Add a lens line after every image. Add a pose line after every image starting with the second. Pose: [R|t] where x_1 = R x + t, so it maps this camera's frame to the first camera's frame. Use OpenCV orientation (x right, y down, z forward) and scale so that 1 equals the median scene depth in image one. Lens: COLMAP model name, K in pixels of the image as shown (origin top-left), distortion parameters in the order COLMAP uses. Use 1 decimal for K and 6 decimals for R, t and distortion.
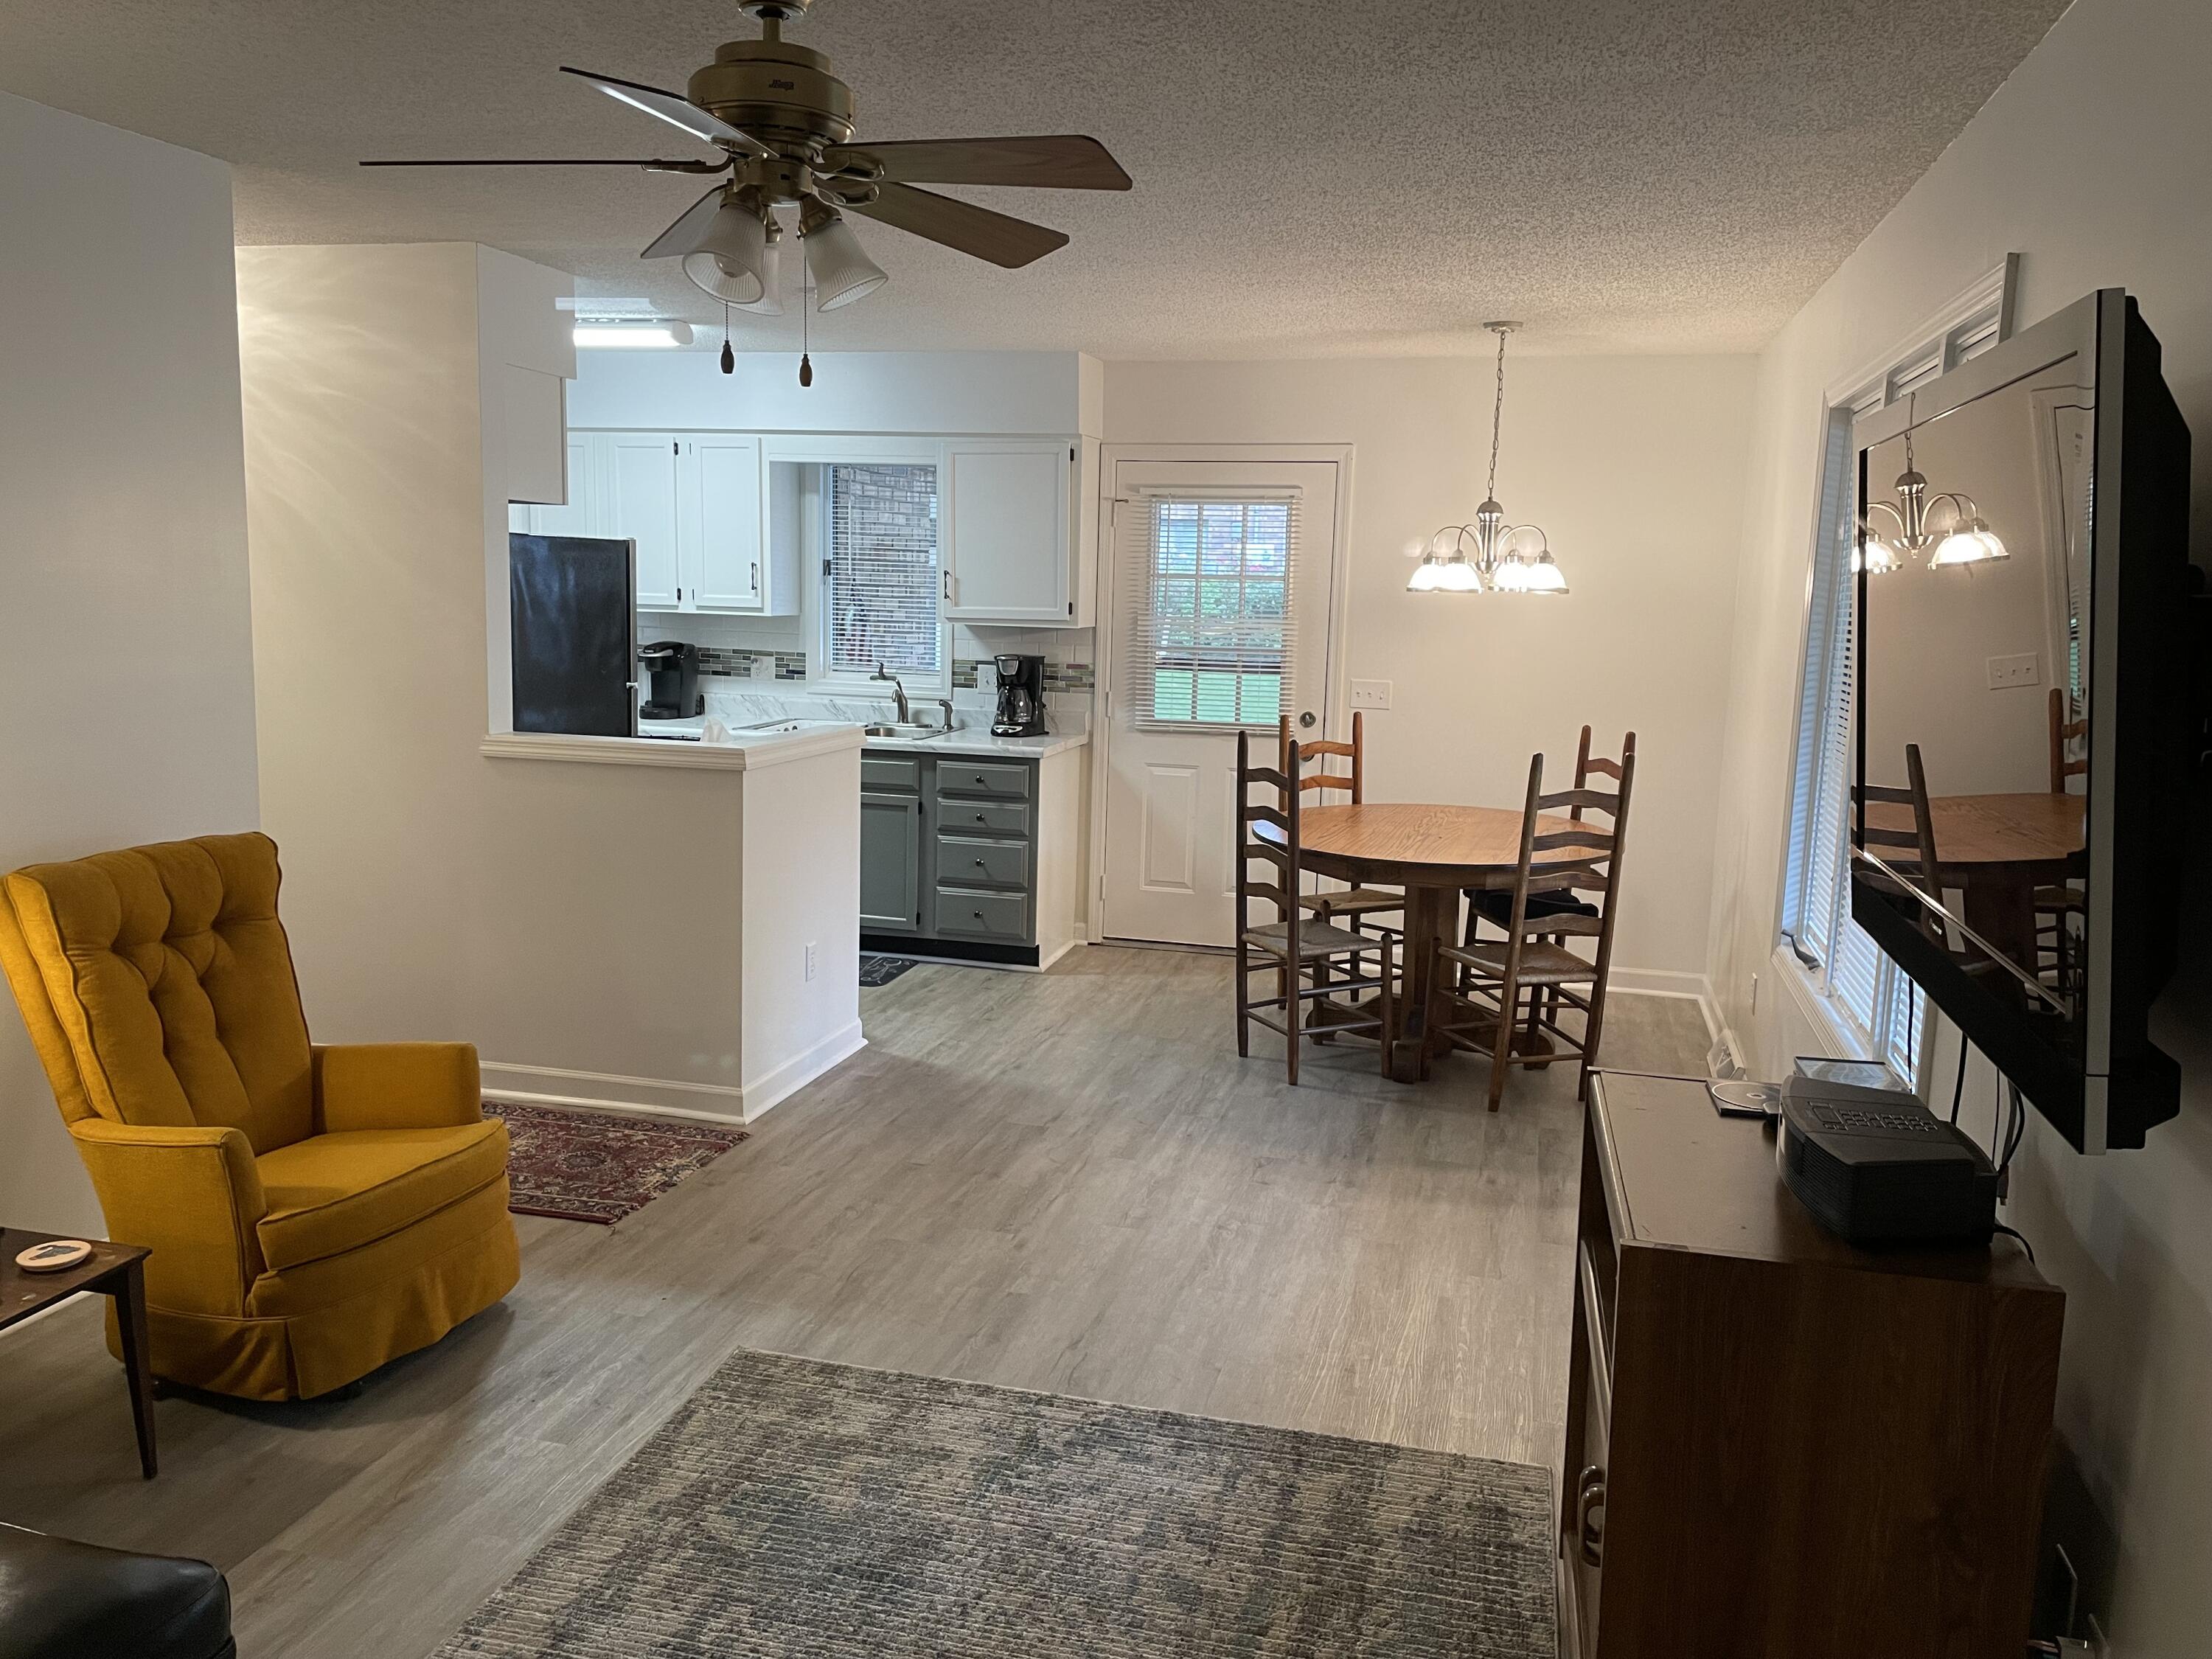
lens RADIAL K [[1673.2, 0, 1099.7], [0, 1673.2, 823.3], [0, 0, 1]] dist [0.098991, -0.001836]
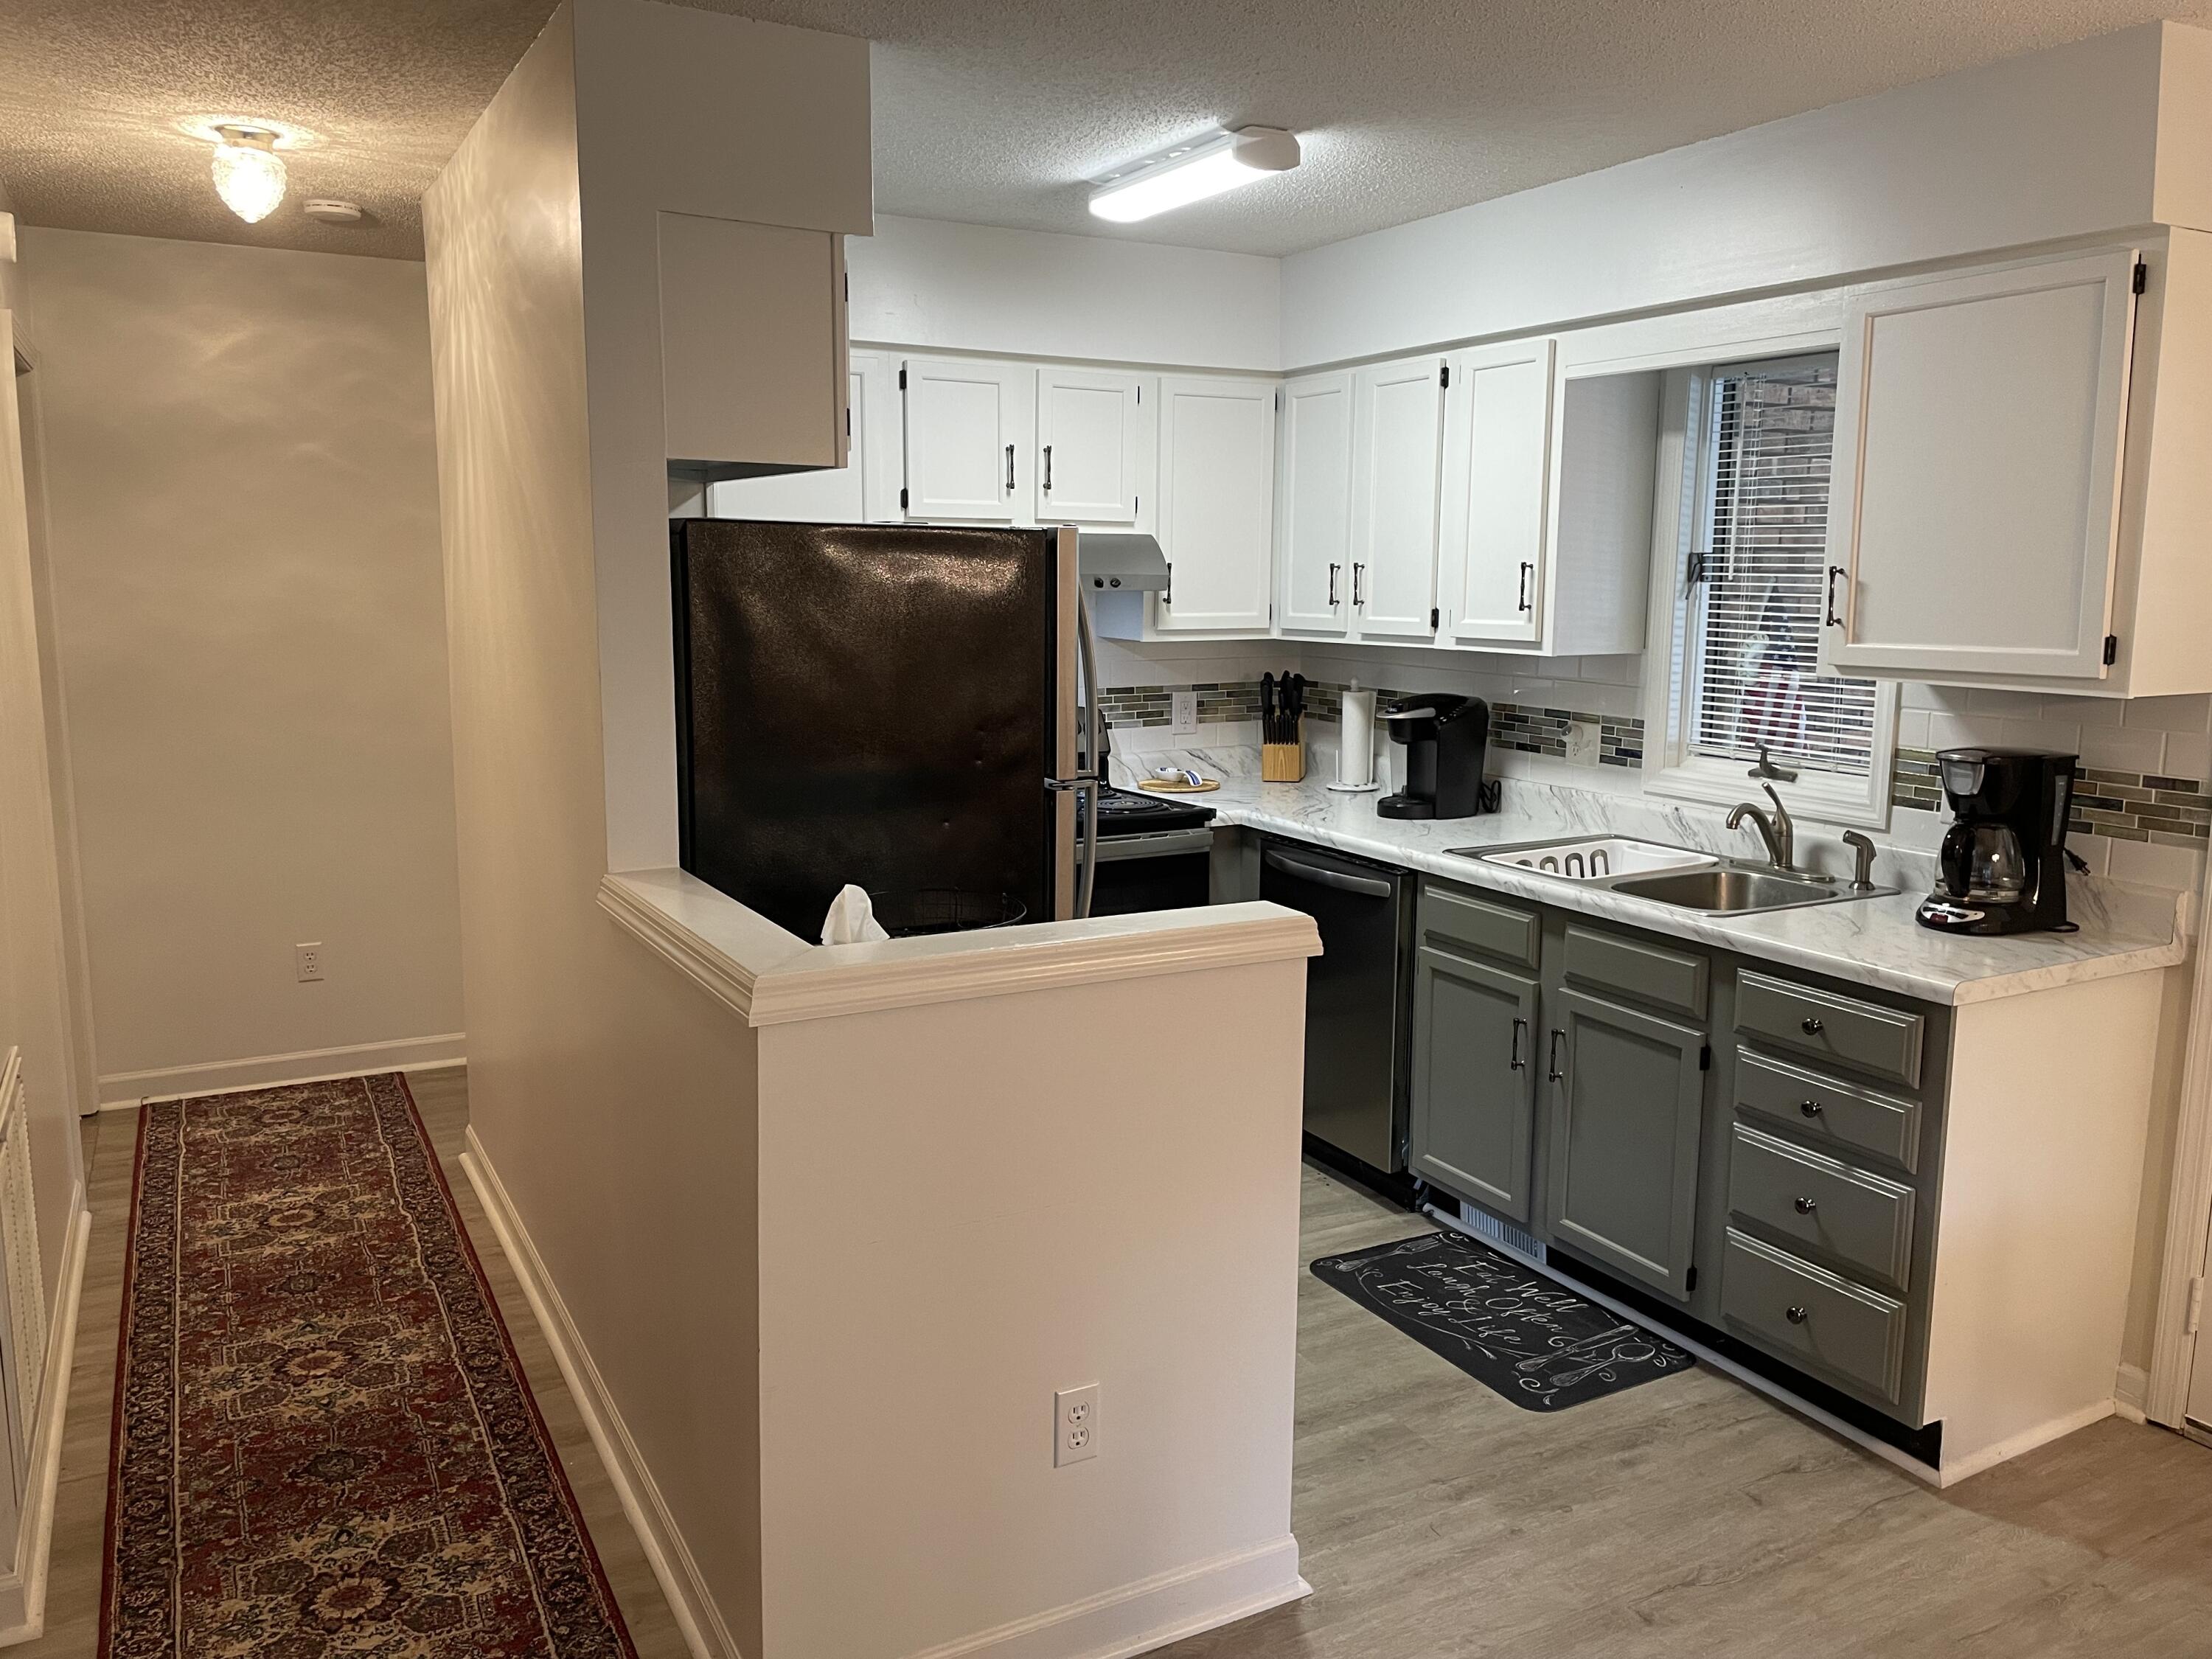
lens RADIAL K [[1662.9, 0, 1113.9], [0, 1662.9, 812.1], [0, 0, 1]] dist [0.077806, -0.089536]
pose [[0.689890, 0.086073, -0.718779, 0.120063], [-0.095244, 0.995067, 0.027743, -0.078330], [0.717621, 0.049320, 0.694685, 0.546974]]
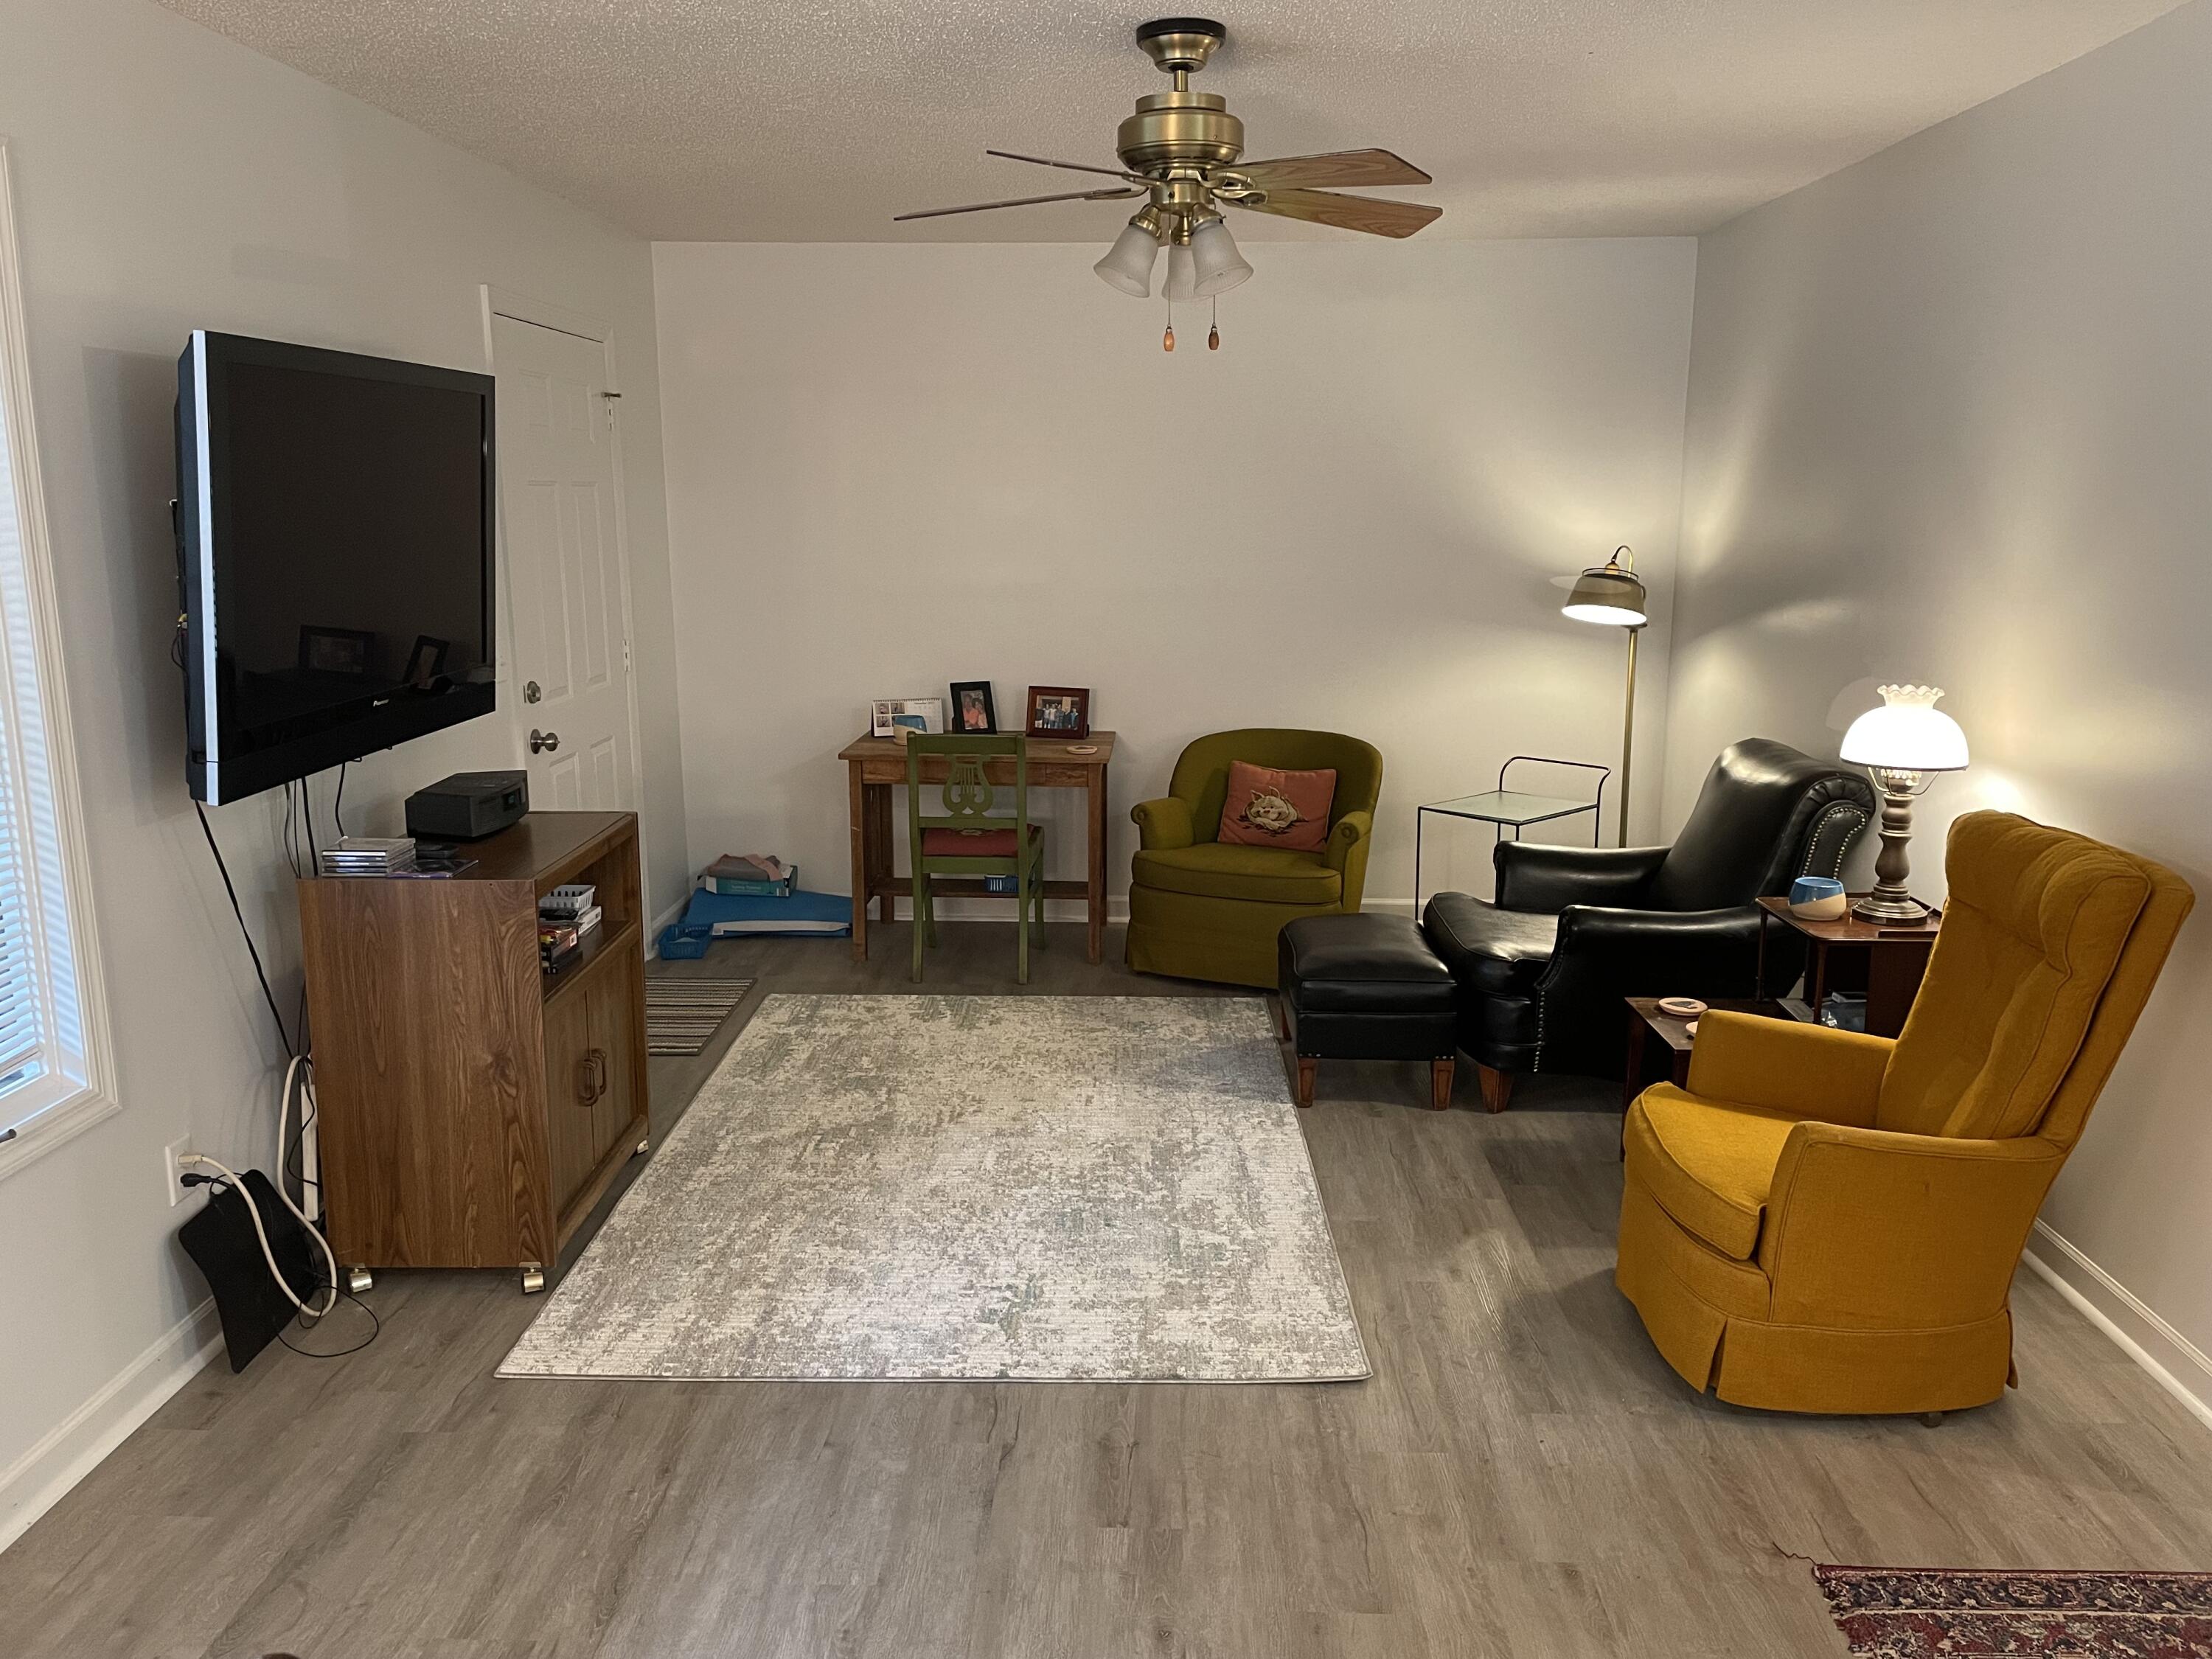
lens RADIAL K [[1662.9, 0, 1113.9], [0, 1662.9, 812.1], [0, 0, 1]] dist [0.077806, -0.089536]
pose [[-0.972046, 0.019369, -0.233991, 0.063581], [-0.059367, 0.943933, 0.324756, -0.133669], [0.227162, 0.329569, -0.916396, 0.891166]]
